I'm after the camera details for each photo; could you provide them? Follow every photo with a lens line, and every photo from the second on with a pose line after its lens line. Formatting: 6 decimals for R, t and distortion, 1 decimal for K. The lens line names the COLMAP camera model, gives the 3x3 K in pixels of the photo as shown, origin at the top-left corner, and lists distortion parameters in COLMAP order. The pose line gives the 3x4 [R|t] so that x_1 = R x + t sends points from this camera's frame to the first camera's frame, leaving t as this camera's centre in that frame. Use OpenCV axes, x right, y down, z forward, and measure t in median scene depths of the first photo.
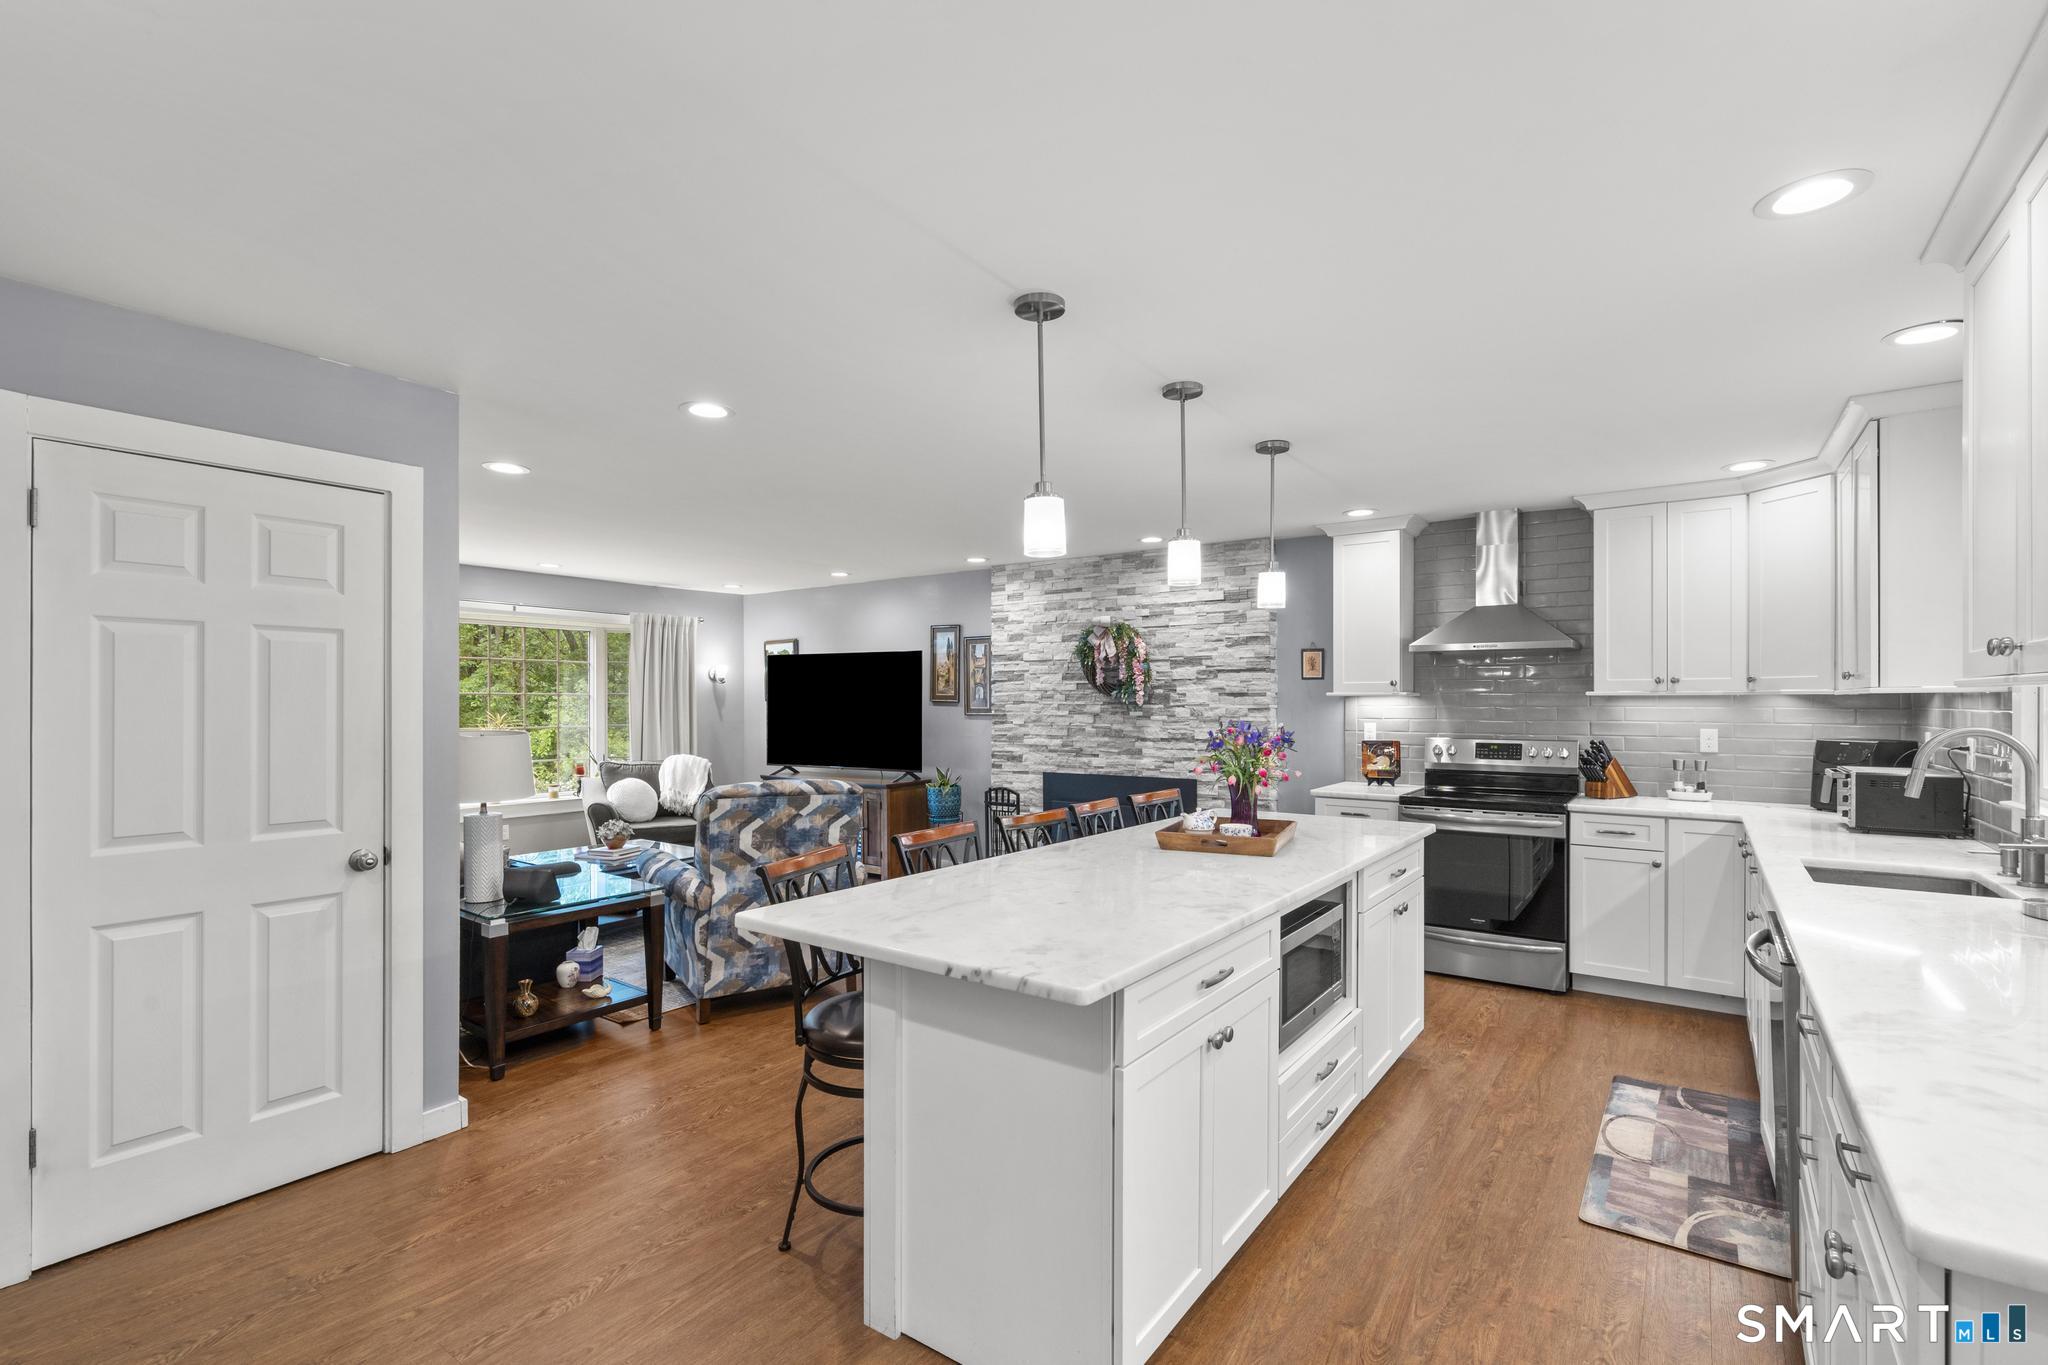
lens RADIAL K [[912.8, 0, 1027.5], [0, 912.8, 697.8], [0, 0, 1]] dist [-0.004968, 0.000682]
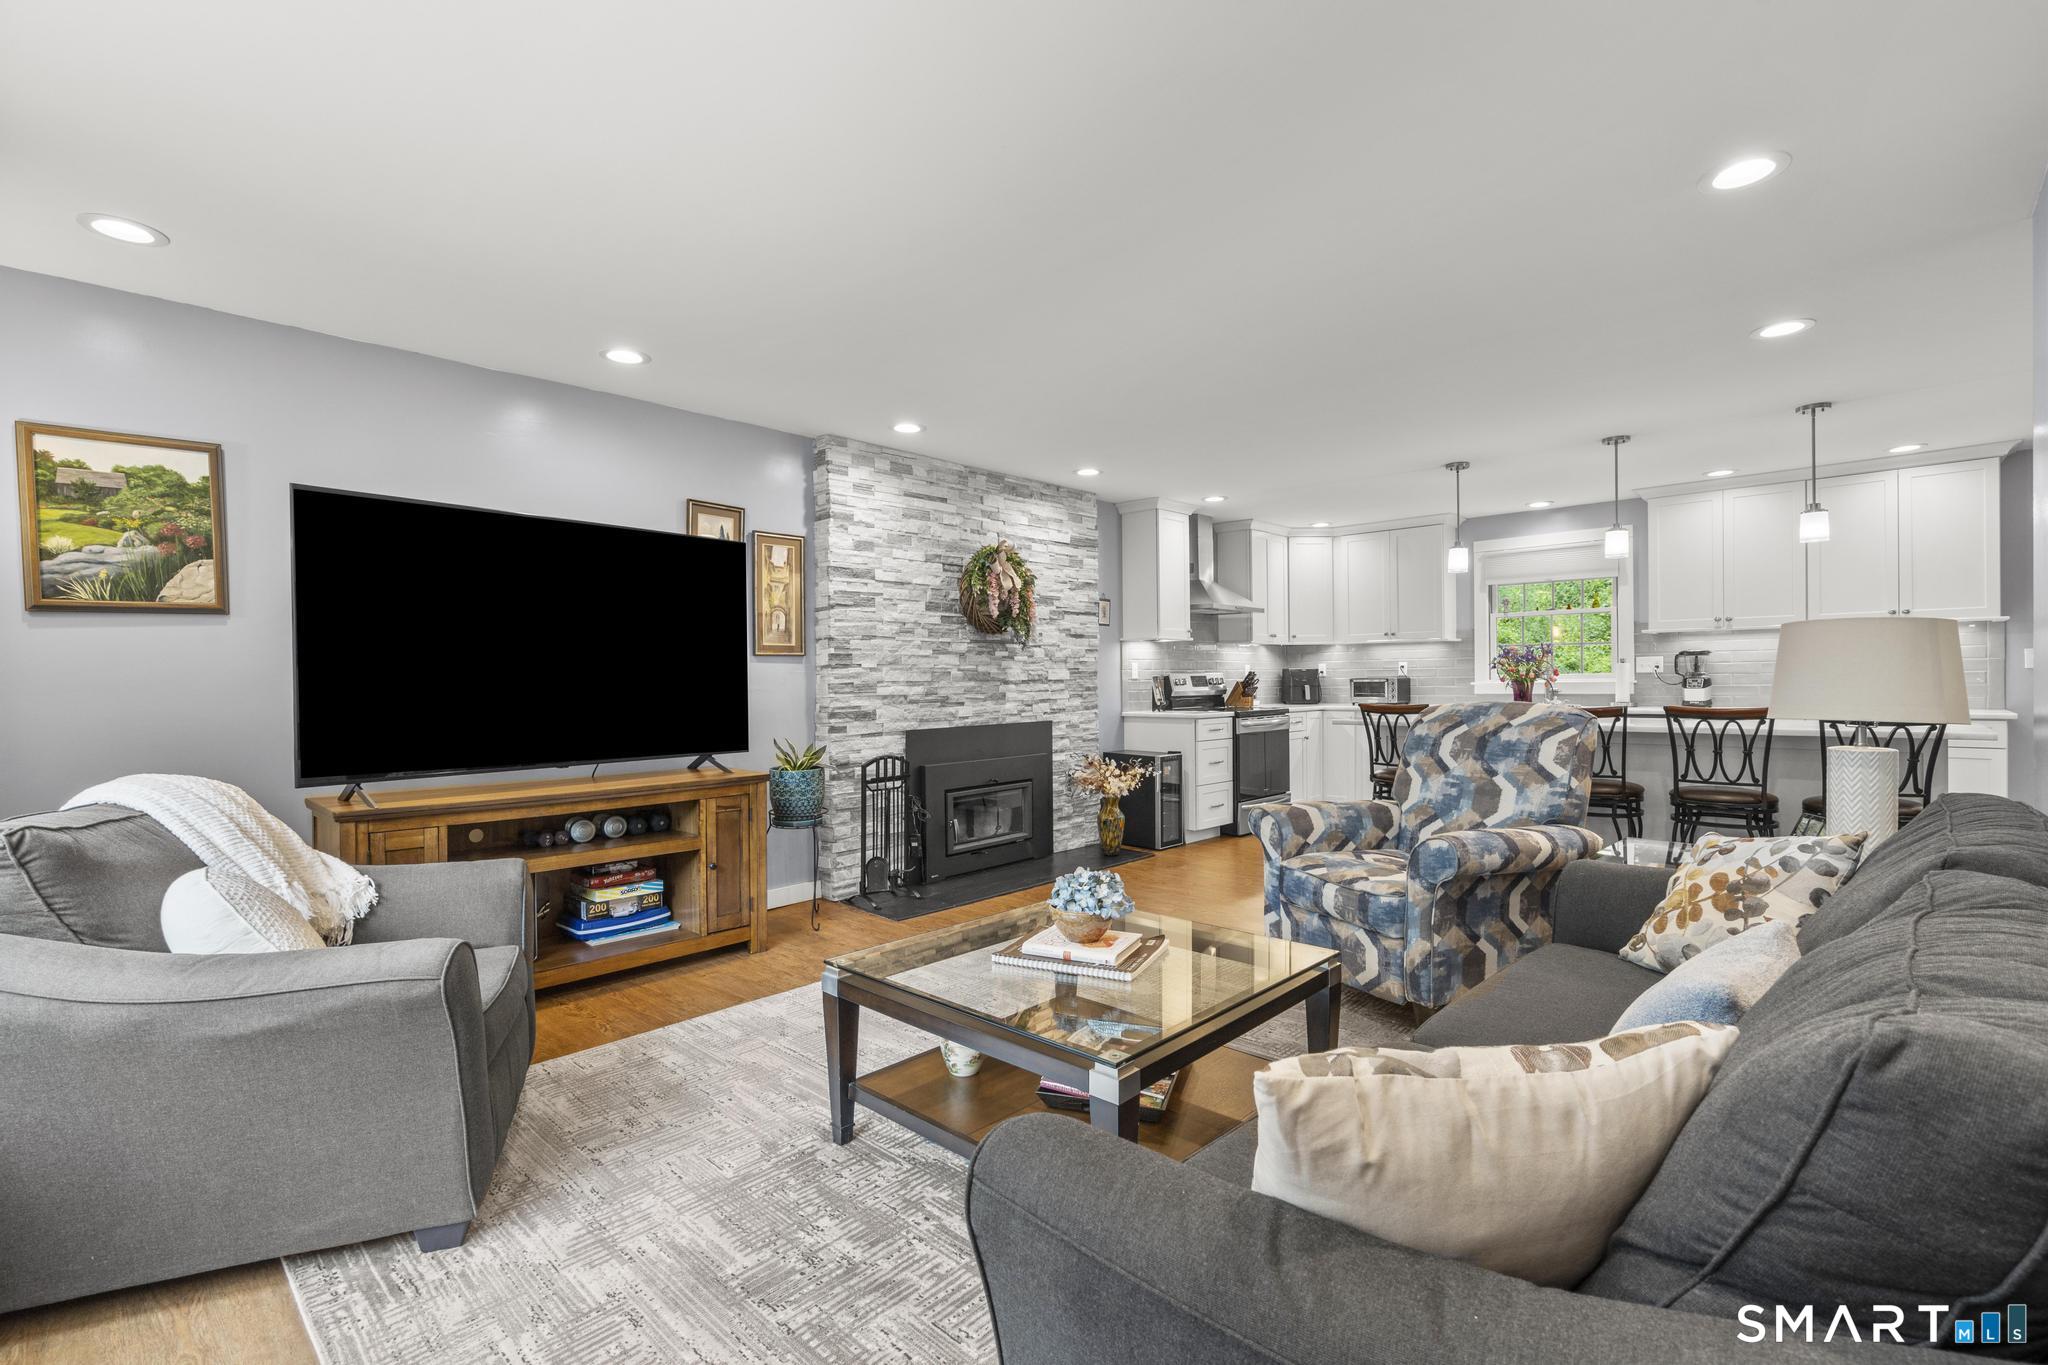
lens RADIAL K [[912.8, 0, 1028.5], [0, 912.8, 683.4], [0, 0, 1]] dist [-0.004968, 0.000682]
pose [[0.139634, -0.006638, 0.990181, -0.727152], [0.007067, 0.999959, 0.005707, 0.039463], [-0.990178, 0.006201, 0.139676, 0.805770]]
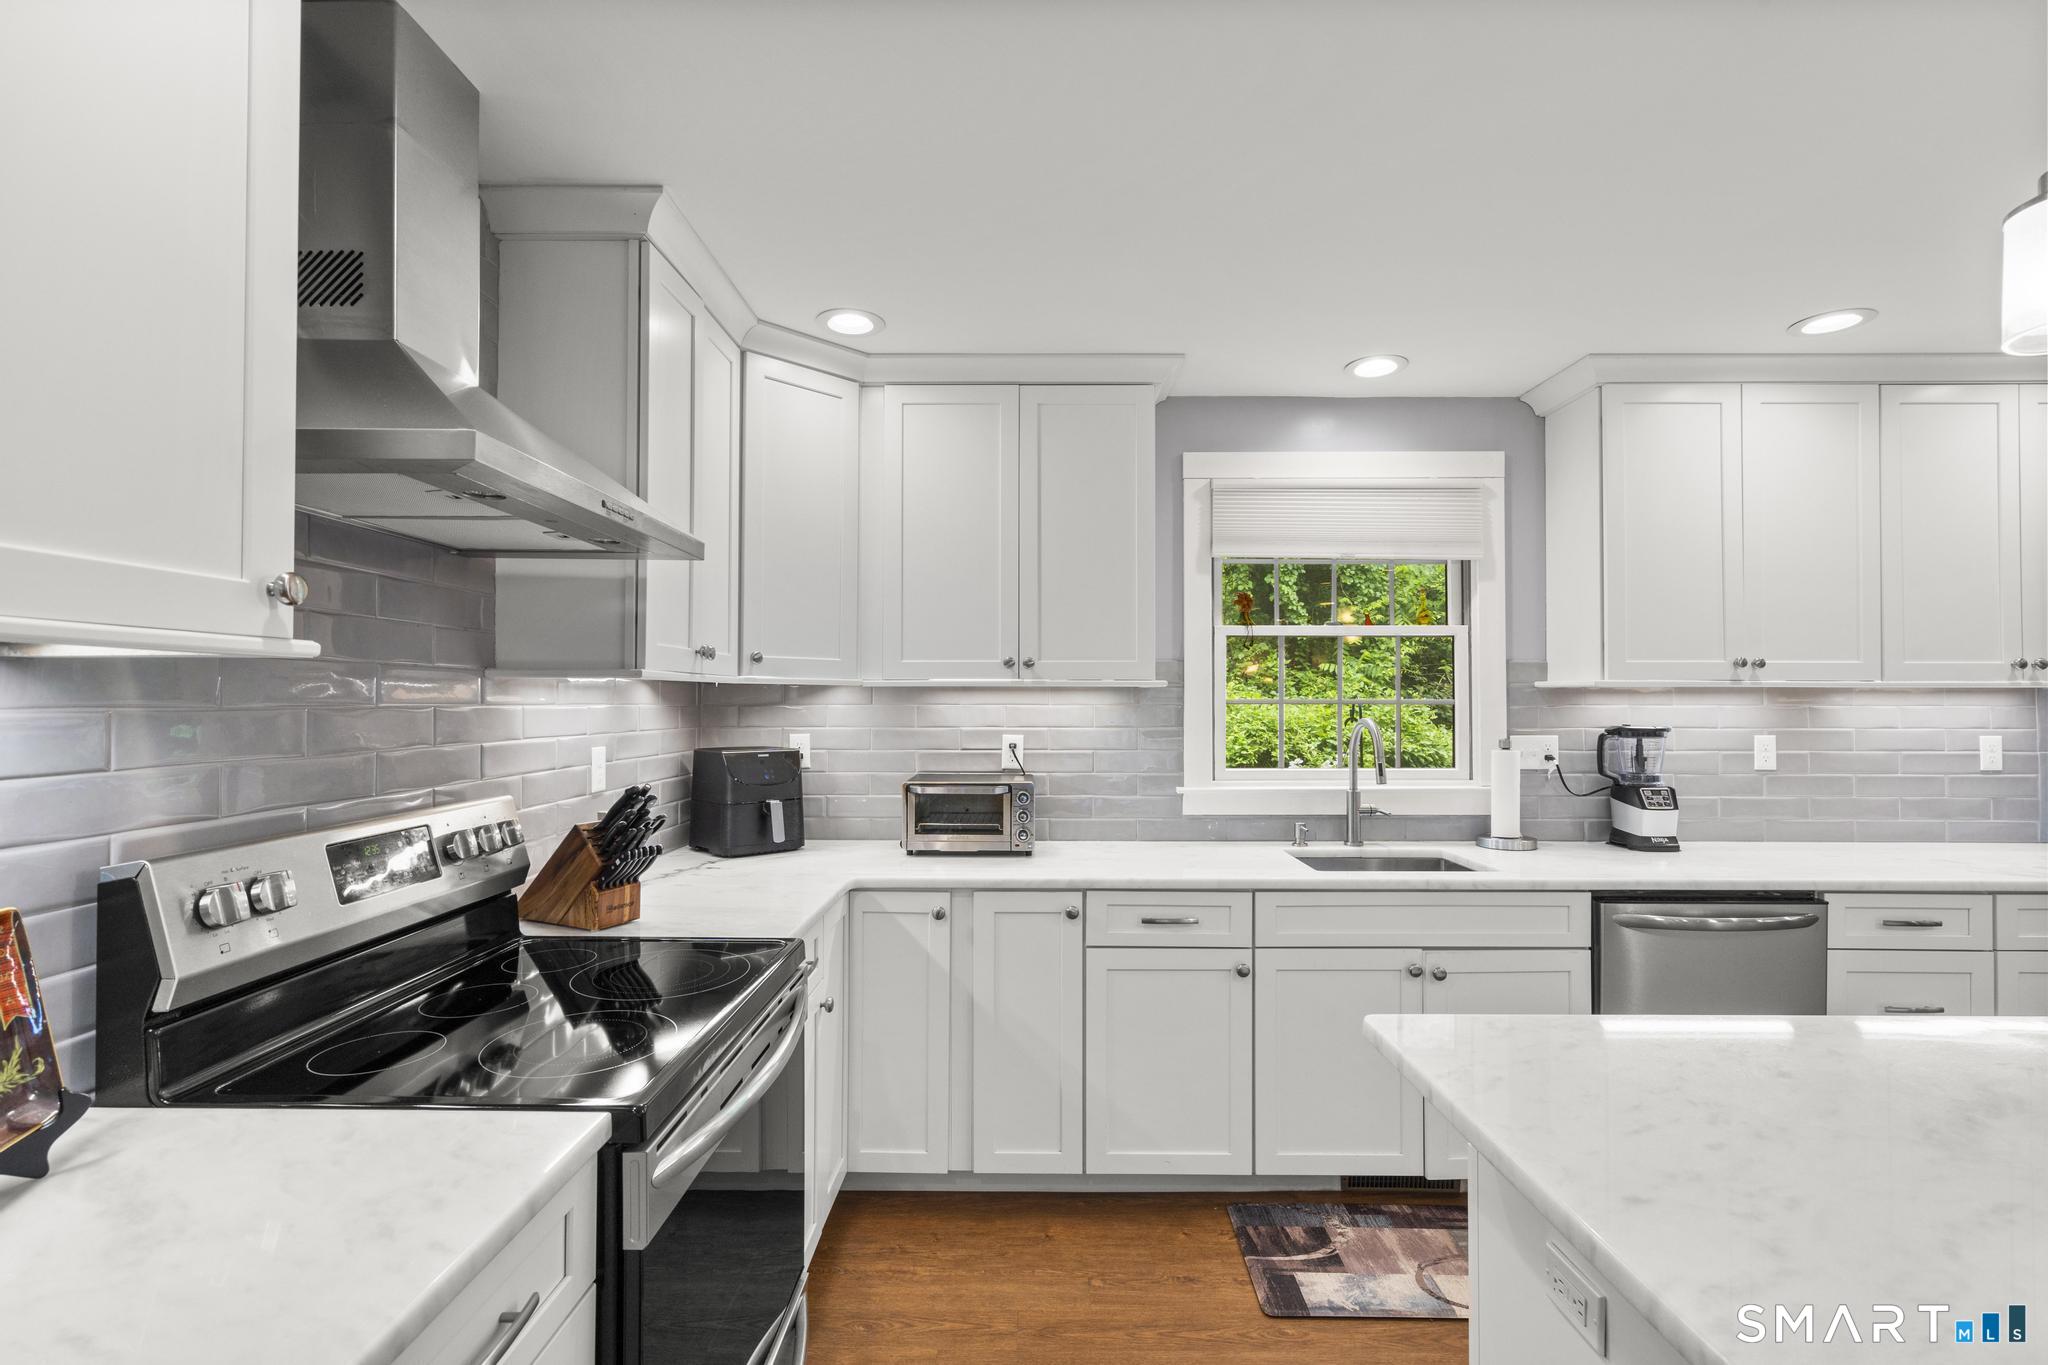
lens RADIAL K [[912.8, 0, 1028.8], [0, 912.8, 688.6], [0, 0, 1]] dist [-0.004968, 0.000682]
pose [[-0.576024, 0.006846, 0.817404, 0.122952], [-0.007065, 0.999886, -0.013353, 0.004627], [-0.817402, -0.013467, -0.575910, 0.755222]]
